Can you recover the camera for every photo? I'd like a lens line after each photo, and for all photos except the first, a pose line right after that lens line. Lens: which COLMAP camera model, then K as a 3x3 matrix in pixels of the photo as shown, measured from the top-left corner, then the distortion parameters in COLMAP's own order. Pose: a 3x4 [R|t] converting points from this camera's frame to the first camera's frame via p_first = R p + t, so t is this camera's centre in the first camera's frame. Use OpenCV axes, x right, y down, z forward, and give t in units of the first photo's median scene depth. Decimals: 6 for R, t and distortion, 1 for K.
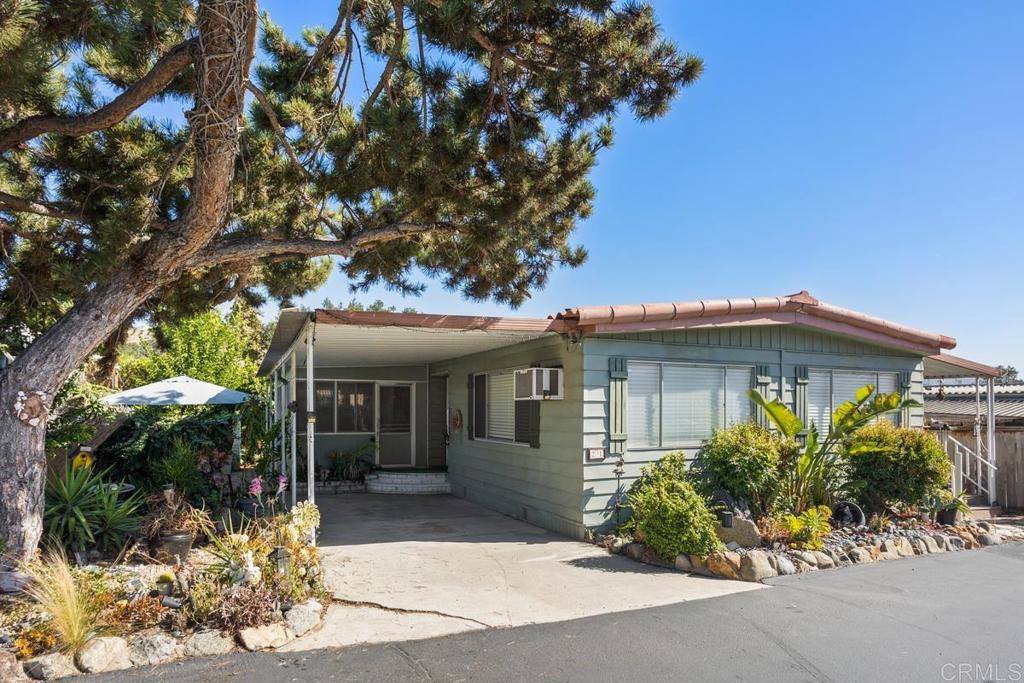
lens RADIAL K [[595.6, 0, 520.8], [0, 595.6, 407.4], [0, 0, 1]] dist [-0.007509, -0.000637]
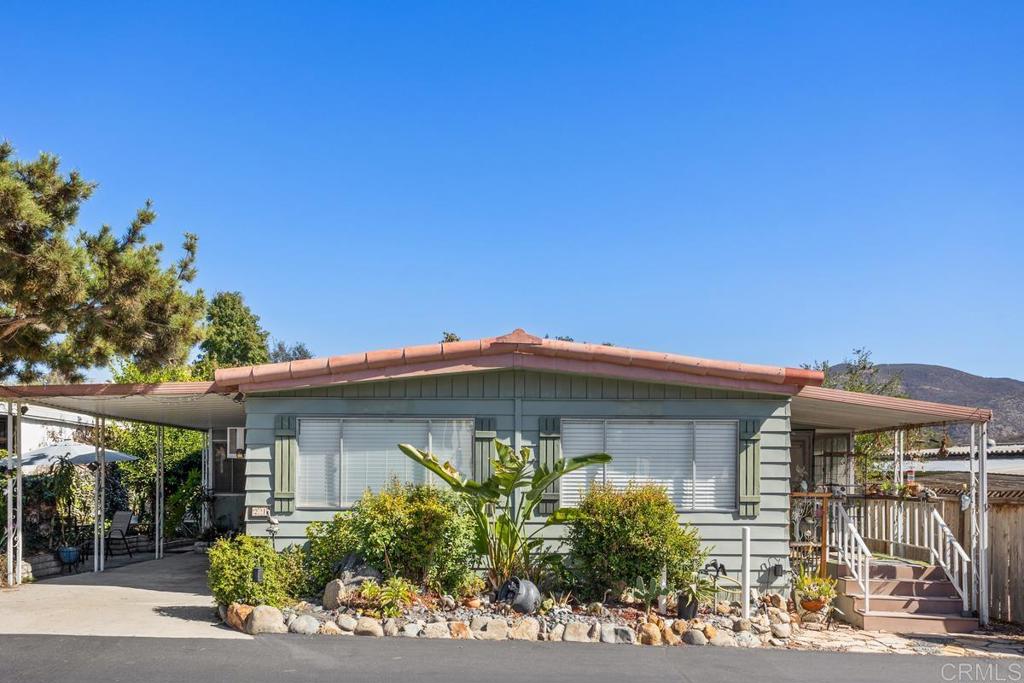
lens RADIAL K [[796.5, 0, 531.6], [0, 796.5, 470.8], [0, 0, 1]] dist [0.002095, 0.004694]
pose [[0.902876, 0.000631, -0.429901, 1.067117], [-0.003227, 0.999981, -0.005310, 0.013768], [0.429890, 0.006181, 0.902860, -0.020903]]
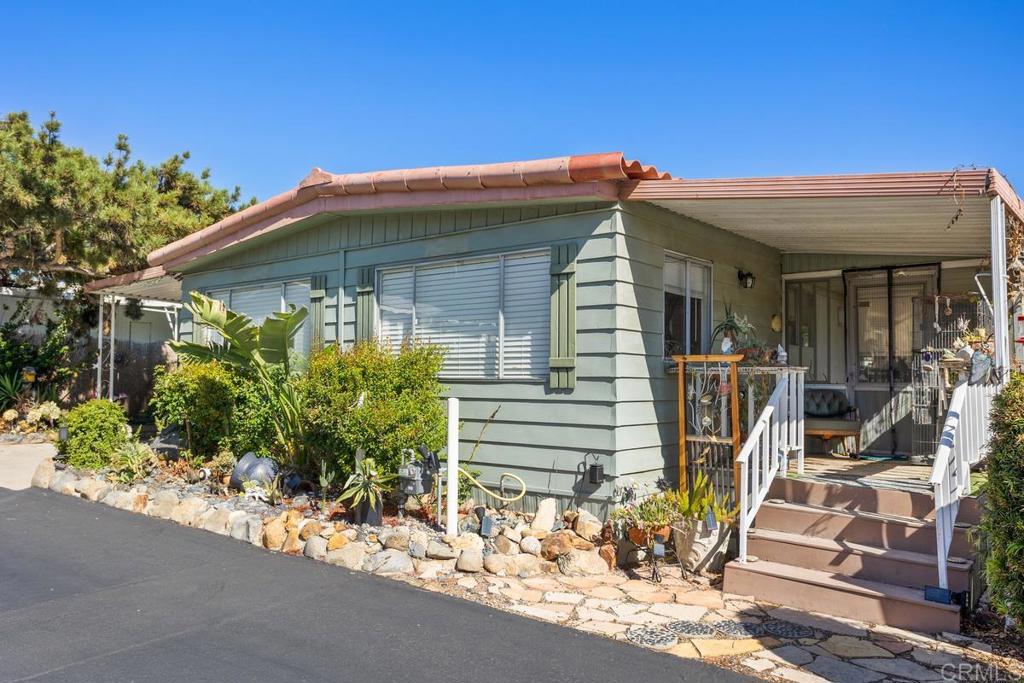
lens RADIAL K [[784.3, 0, 506.9], [0, 784.3, 337.9], [0, 0, 1]] dist [-0.006032, -0.001058]
pose [[0.426591, -0.048599, -0.903138, 1.564190], [-0.004574, 0.998427, -0.055887, 0.071671], [0.904433, 0.027972, 0.425697, 0.873860]]
